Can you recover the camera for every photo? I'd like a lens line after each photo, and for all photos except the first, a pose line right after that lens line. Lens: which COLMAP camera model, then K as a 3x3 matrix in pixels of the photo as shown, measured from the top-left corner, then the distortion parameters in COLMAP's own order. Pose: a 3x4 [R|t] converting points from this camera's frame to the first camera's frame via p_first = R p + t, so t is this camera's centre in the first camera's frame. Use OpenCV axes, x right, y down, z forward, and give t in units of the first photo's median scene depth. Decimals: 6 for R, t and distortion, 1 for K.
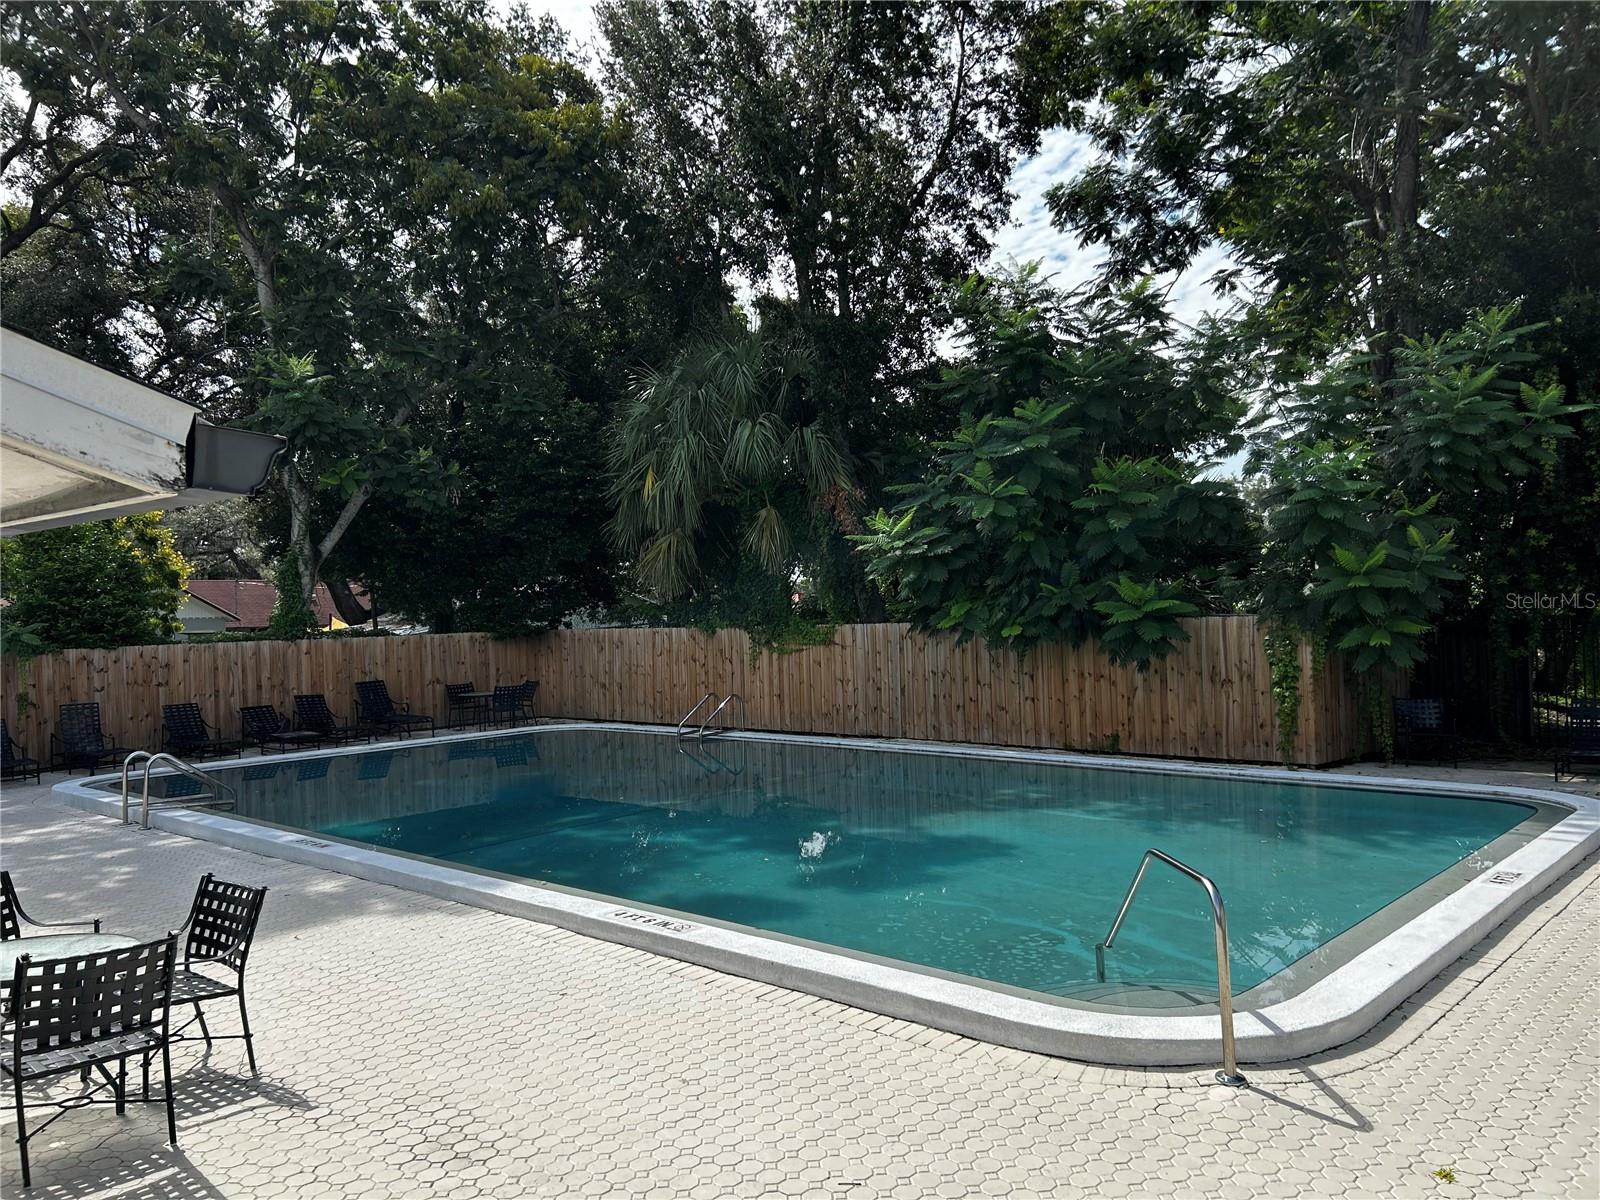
lens RADIAL K [[1205.7, 0, 800.0], [0, 1205.7, 600.0], [0, 0, 1]] dist [0.005939, 0.000917]
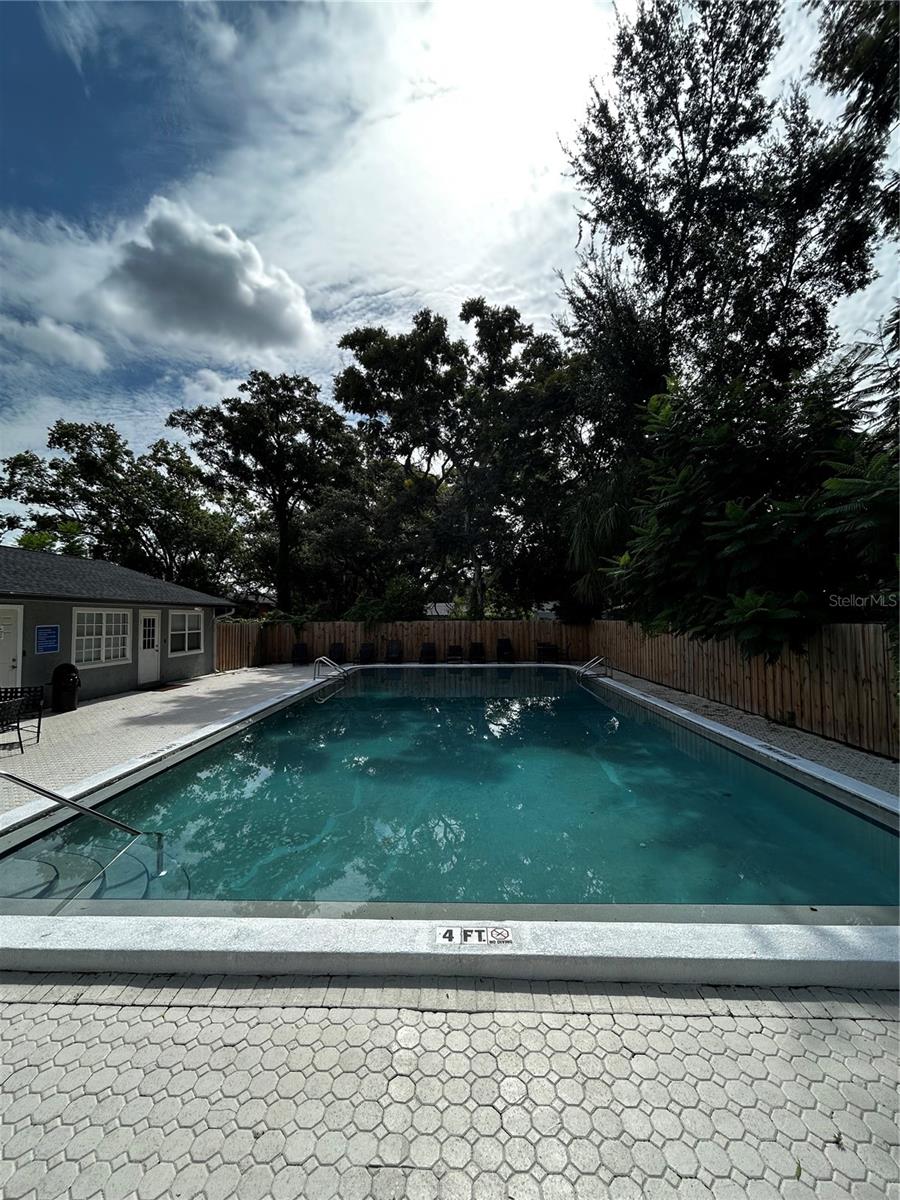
lens RADIAL K [[482.7, 0, 450.0], [0, 482.7, 600.0], [0, 0, 1]] dist [-0.003169, 0.000638]
pose [[0.664246, 0.001452, -0.747513, 0.405713], [-0.013833, 0.999851, -0.010349, 0.001040], [0.747386, 0.017215, 0.664167, 0.377884]]
